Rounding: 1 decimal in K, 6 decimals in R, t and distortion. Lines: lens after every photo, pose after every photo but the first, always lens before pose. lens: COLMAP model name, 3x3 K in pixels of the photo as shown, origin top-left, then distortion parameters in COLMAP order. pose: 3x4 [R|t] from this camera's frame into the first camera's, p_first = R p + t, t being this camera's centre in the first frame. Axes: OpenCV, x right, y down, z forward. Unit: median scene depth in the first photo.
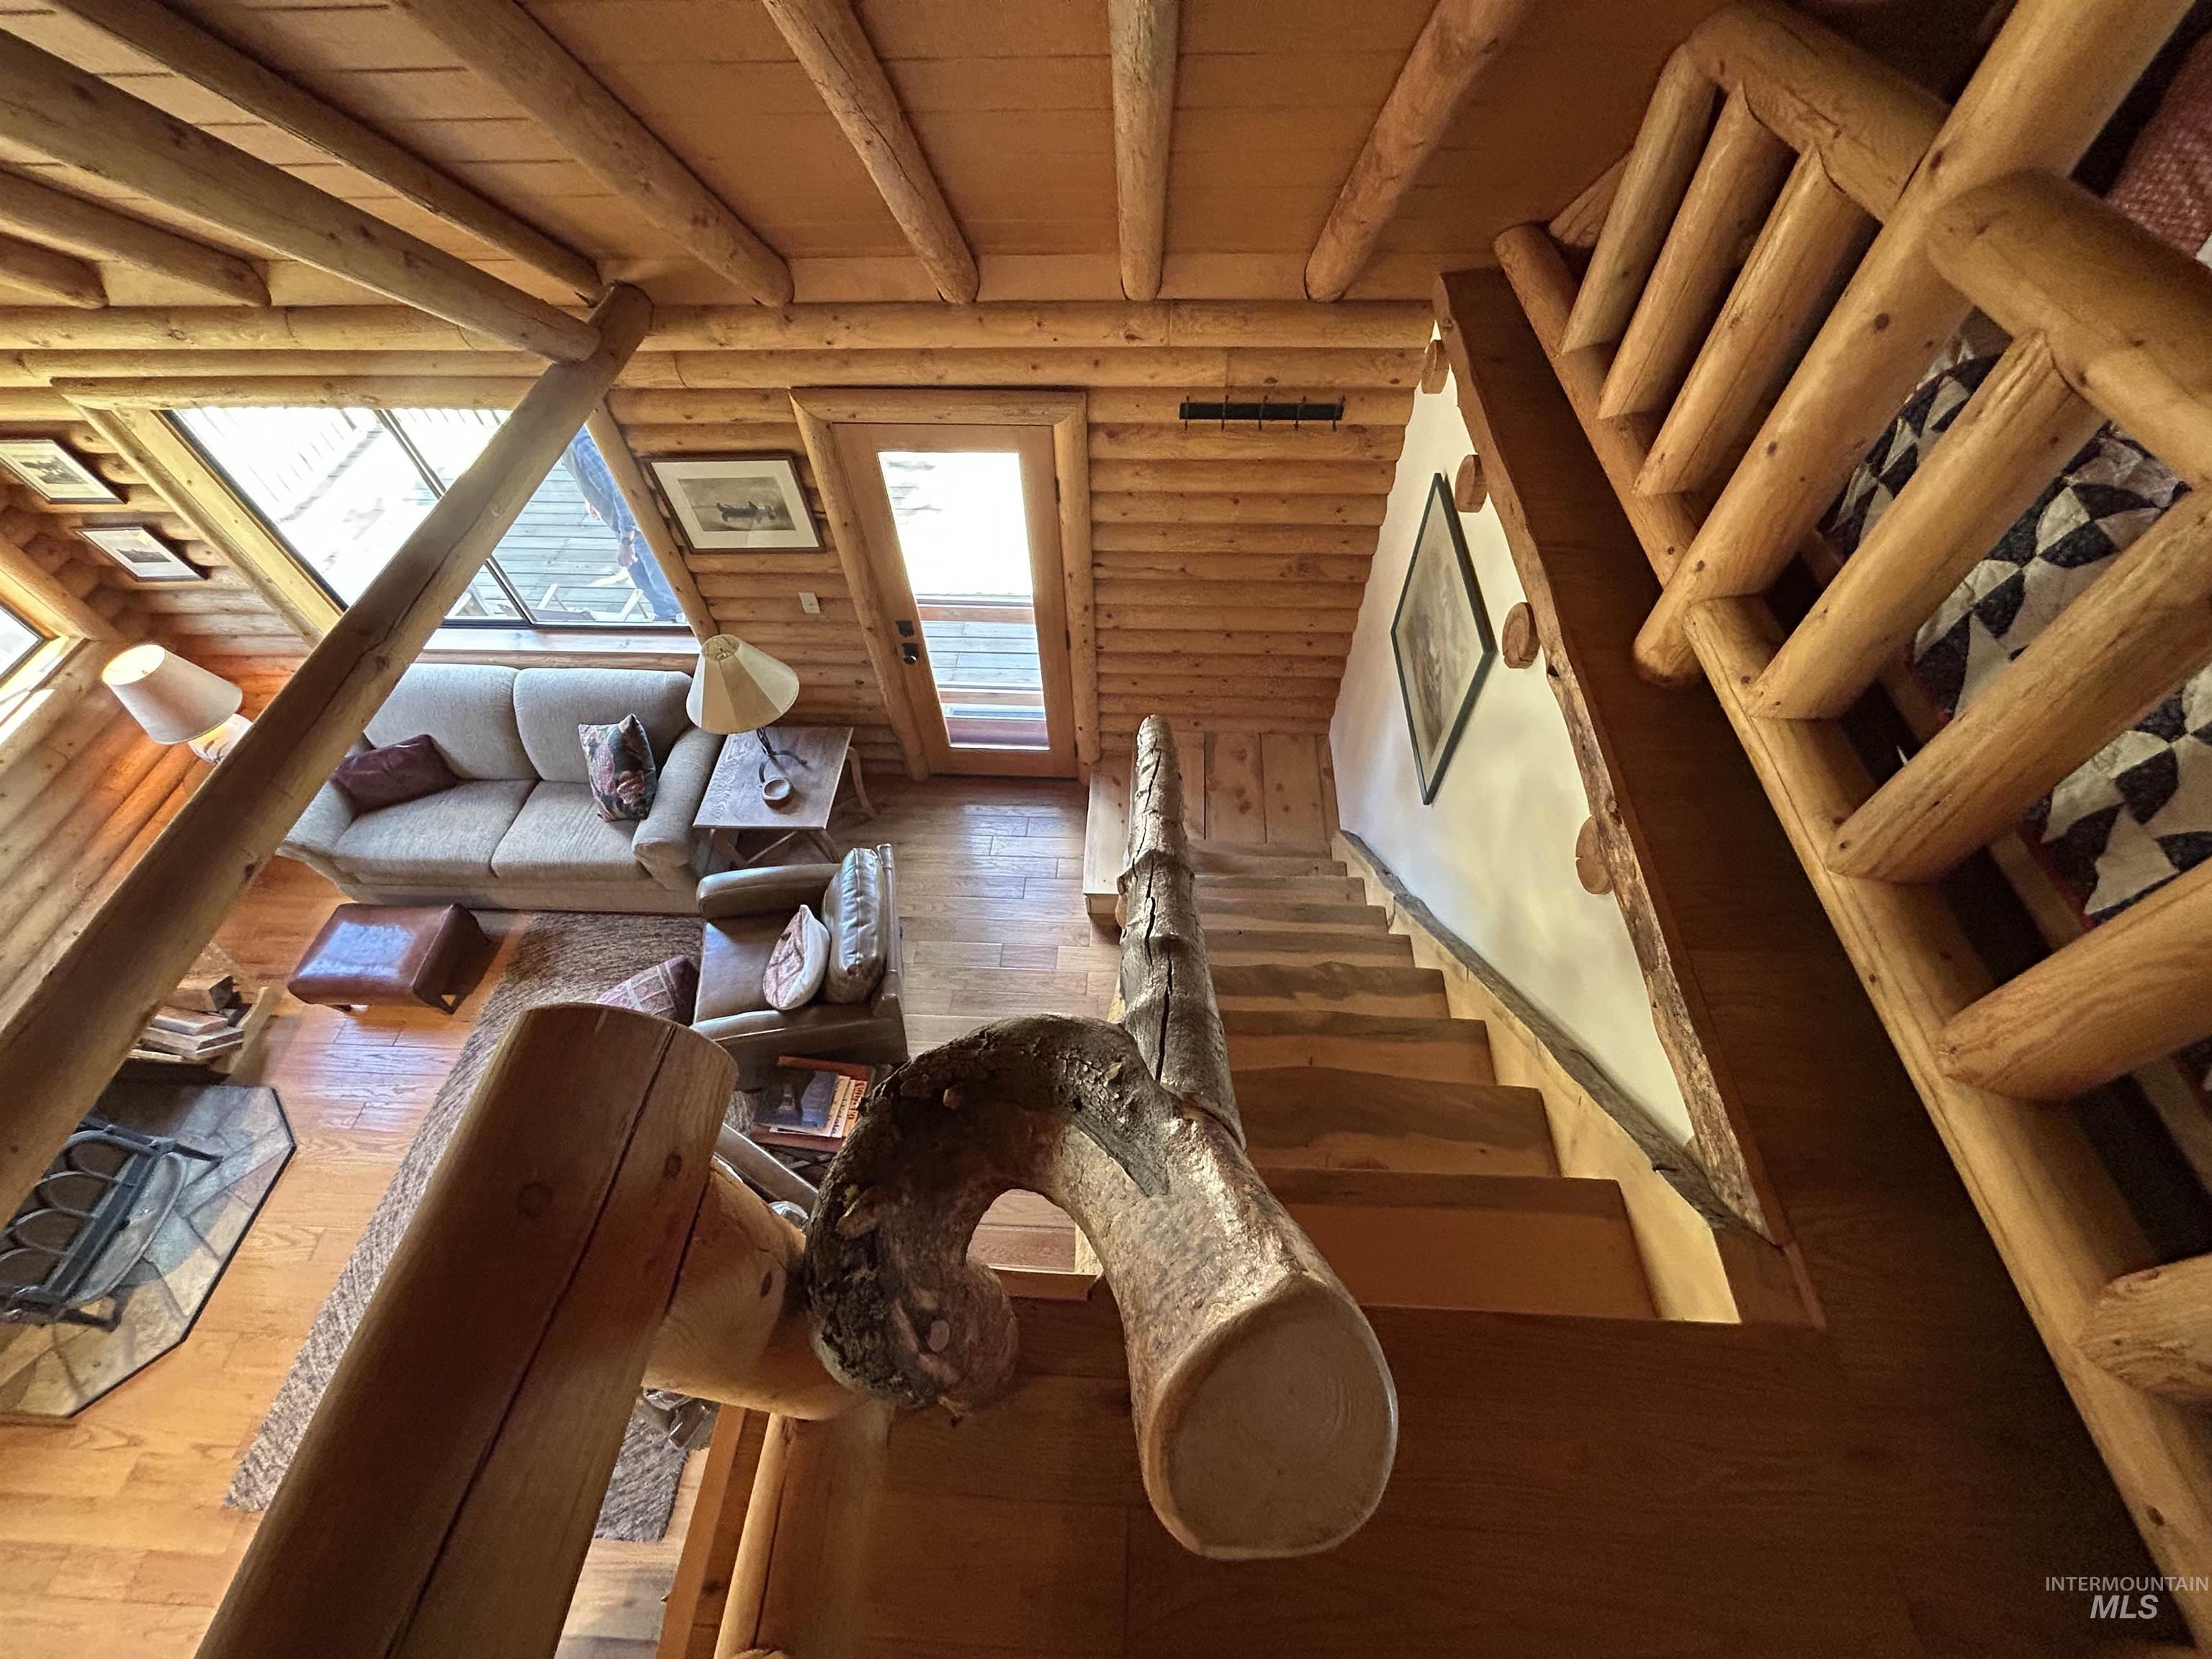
lens RADIAL K [[889.7, 0, 1106.3], [0, 889.7, 825.7], [0, 0, 1]] dist [-0.003756, -0.000086]
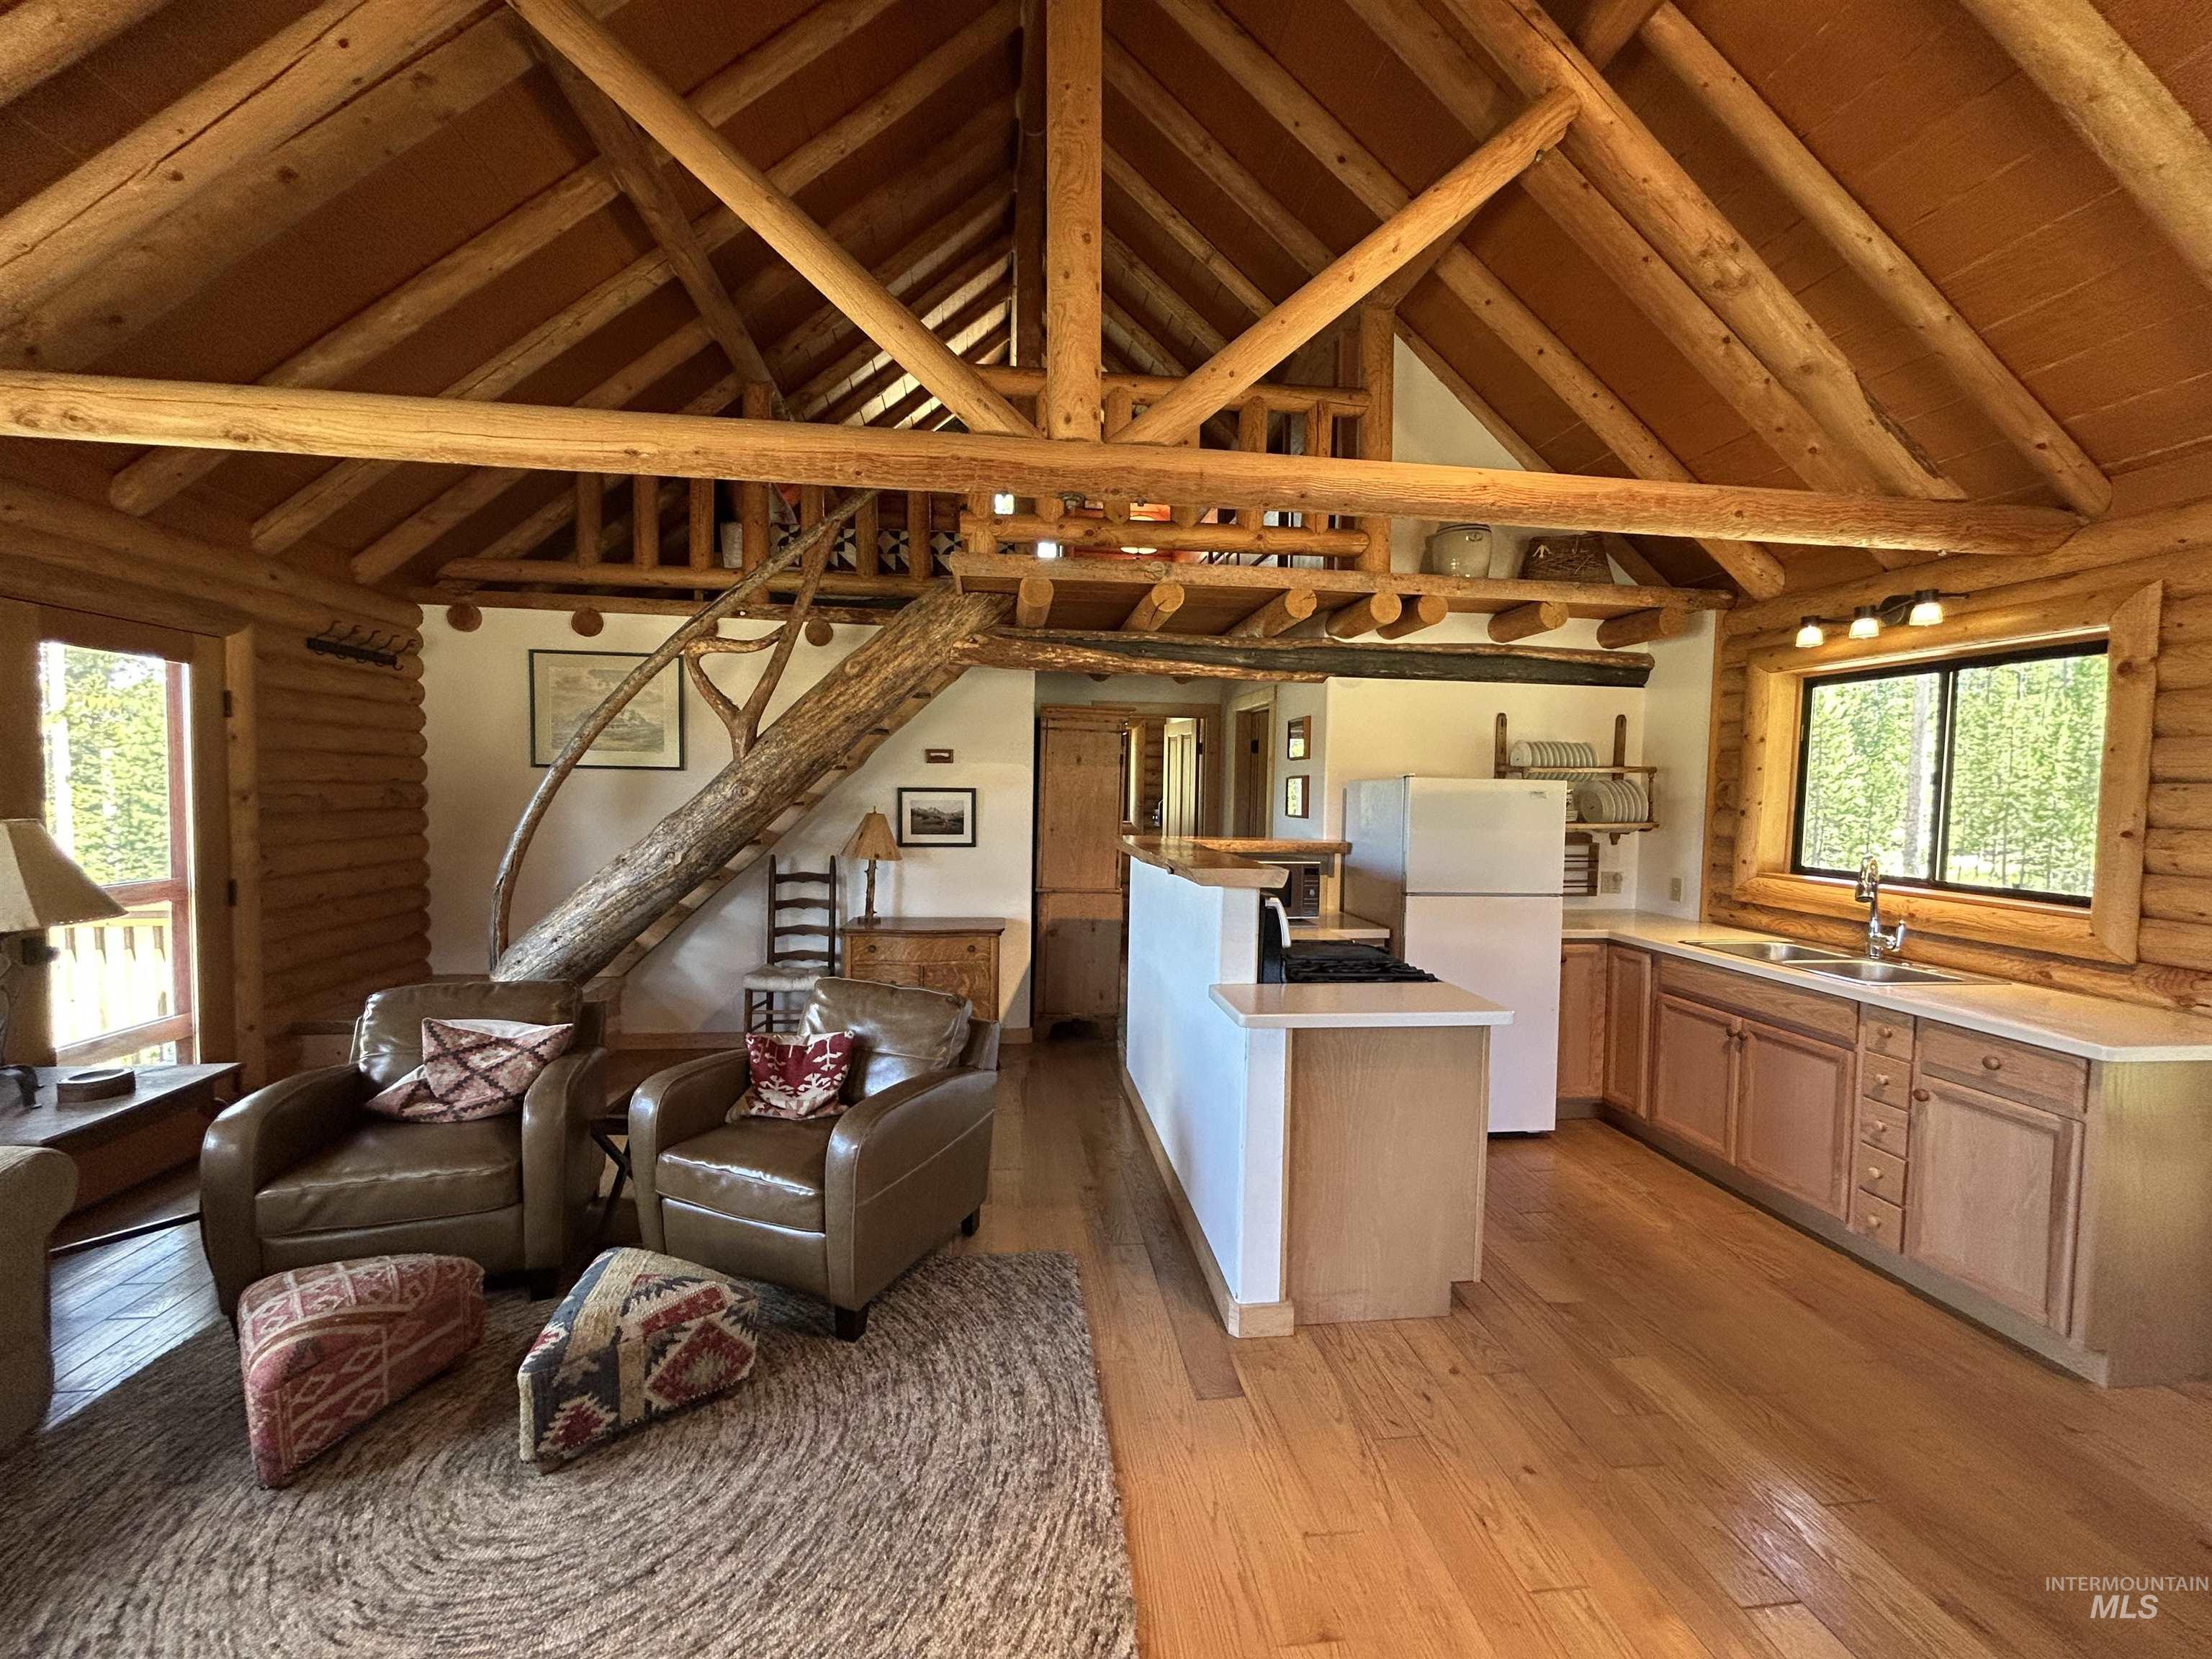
lens RADIAL K [[888.9, 0, 1100.5], [0, 888.9, 827.5], [0, 0, 1]] dist [0.000176, 0.000111]
pose [[-0.171609, -0.027994, 0.984767, -1.236320], [0.781161, 0.605209, 0.153332, 0.339447], [-0.600282, 0.795575, -0.081991, 0.584943]]
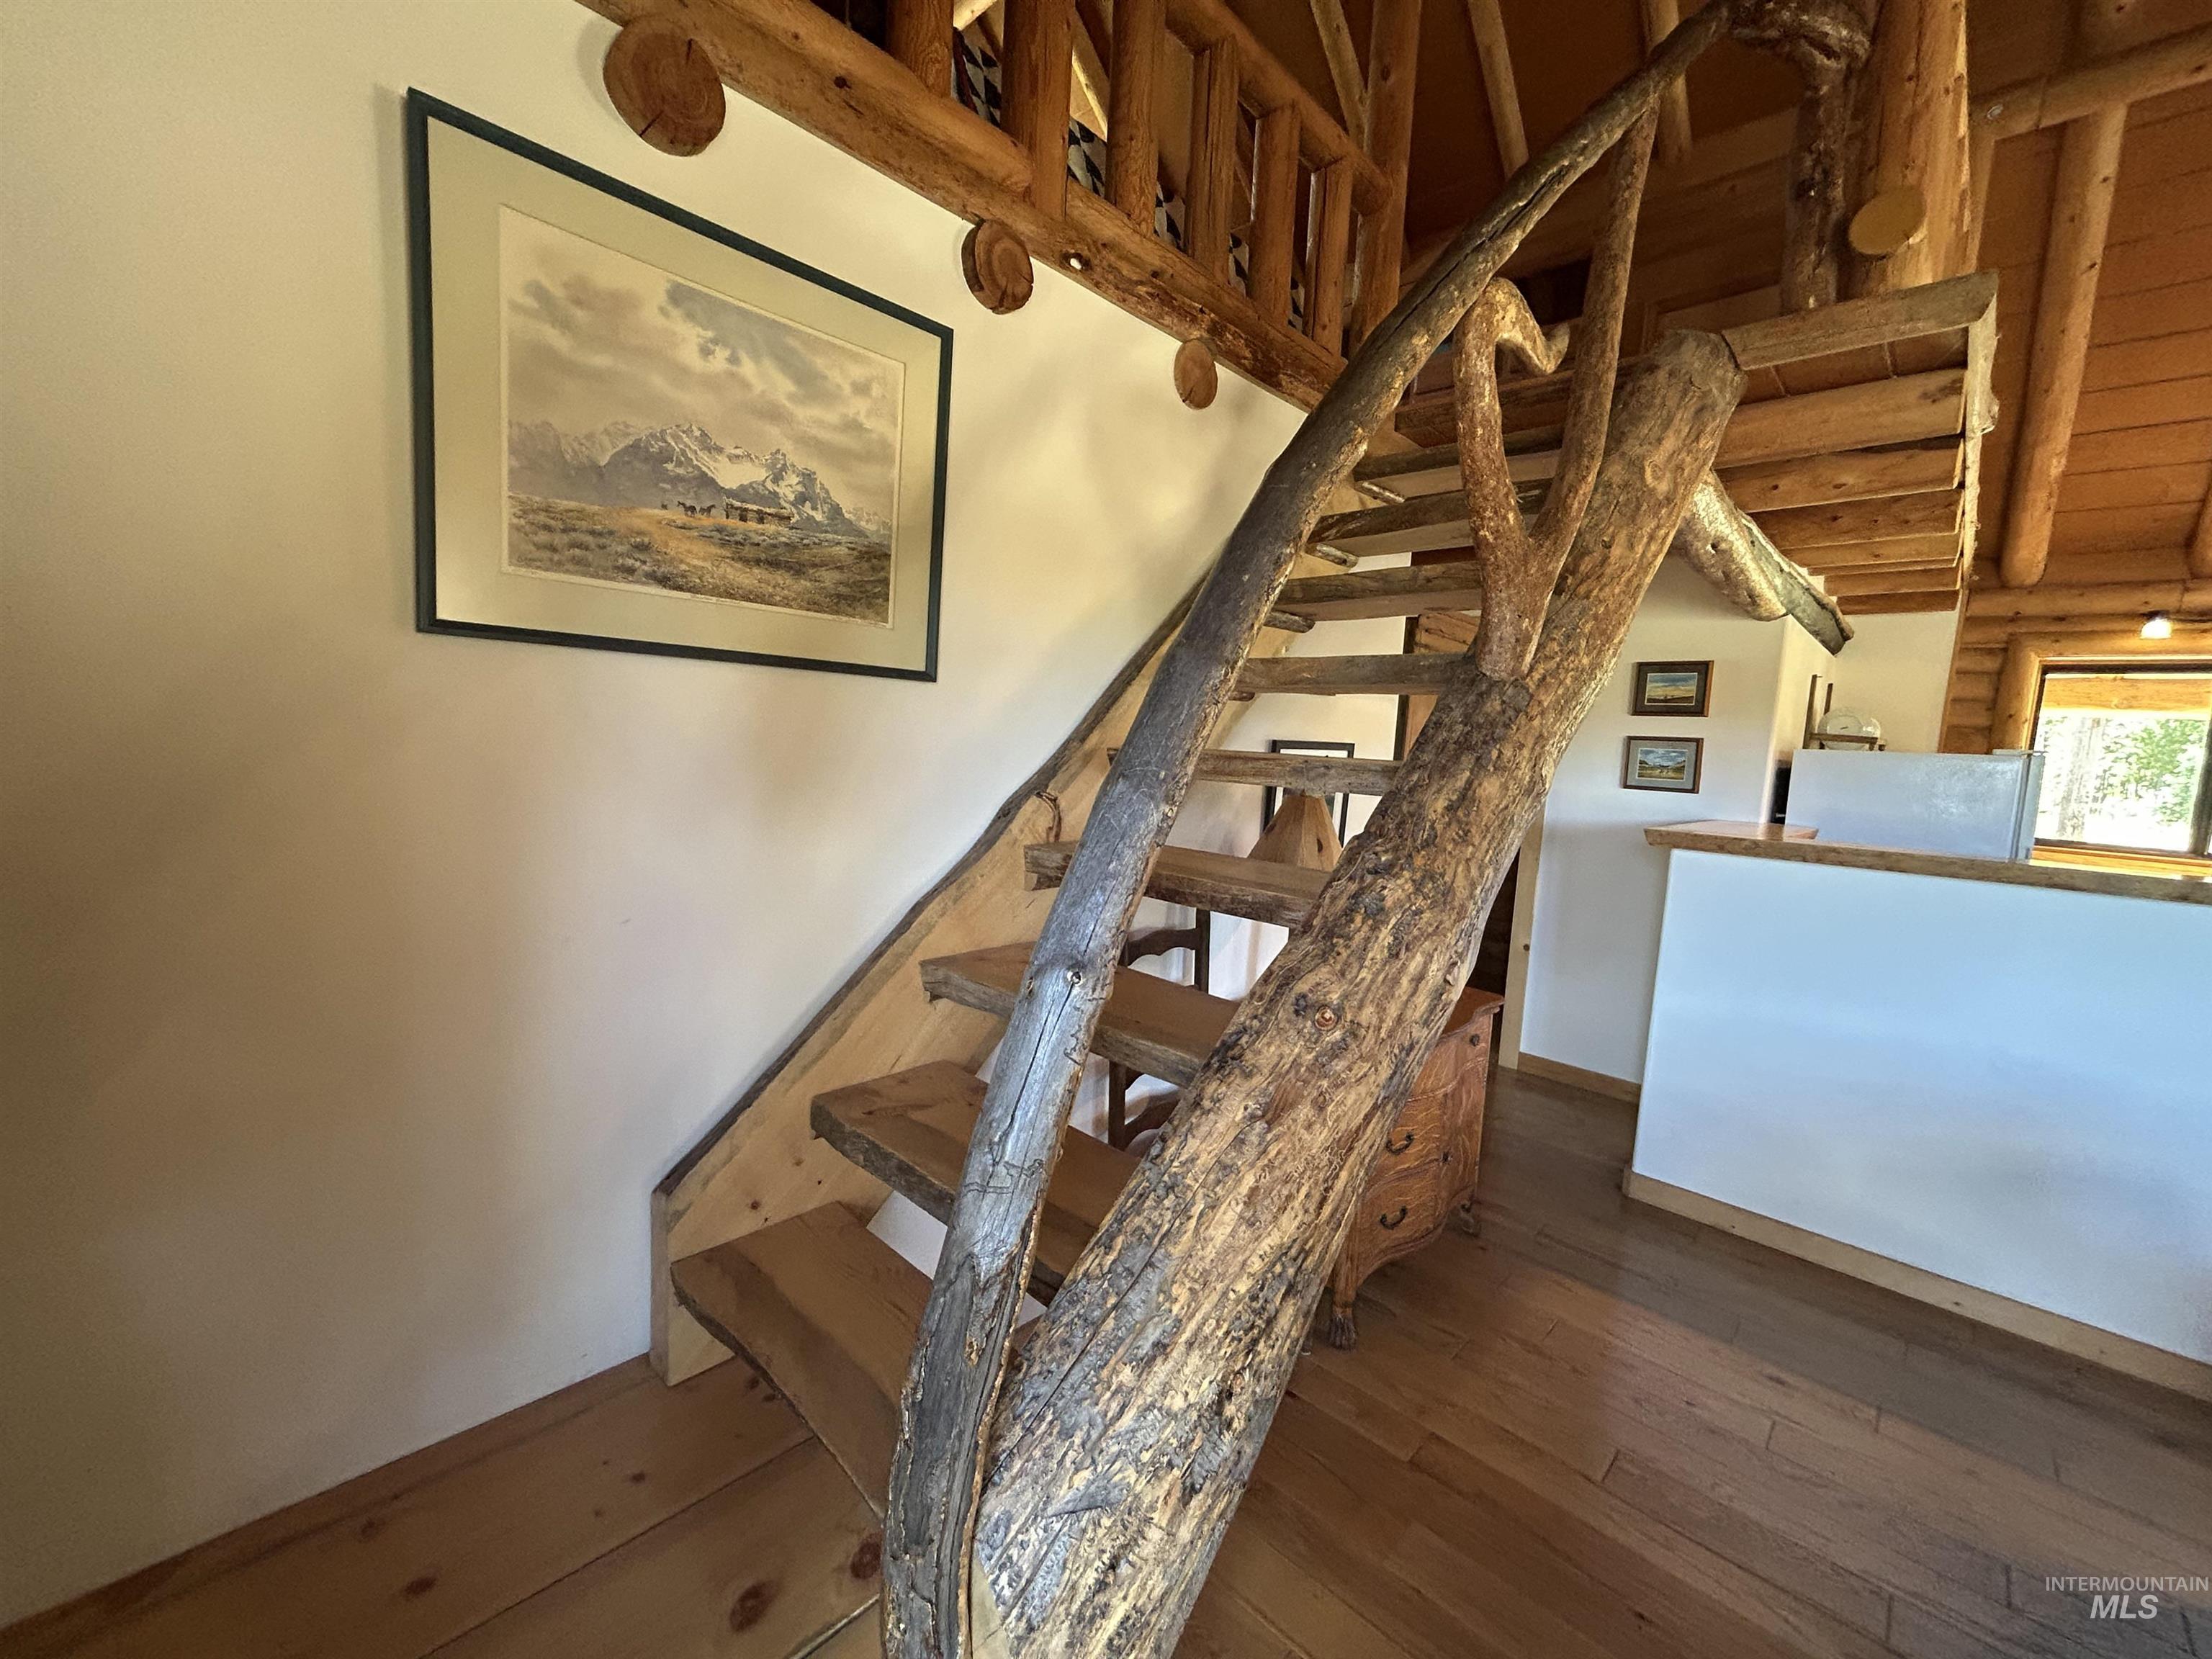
lens RADIAL K [[889.7, 0, 1106.3], [0, 889.7, 825.7], [0, 0, 1]] dist [-0.003756, -0.000086]
pose [[-0.750759, -0.091048, 0.654272, -0.108365], [0.505639, 0.558144, 0.657878, -0.253335], [-0.425077, 0.824733, -0.372994, 1.006782]]
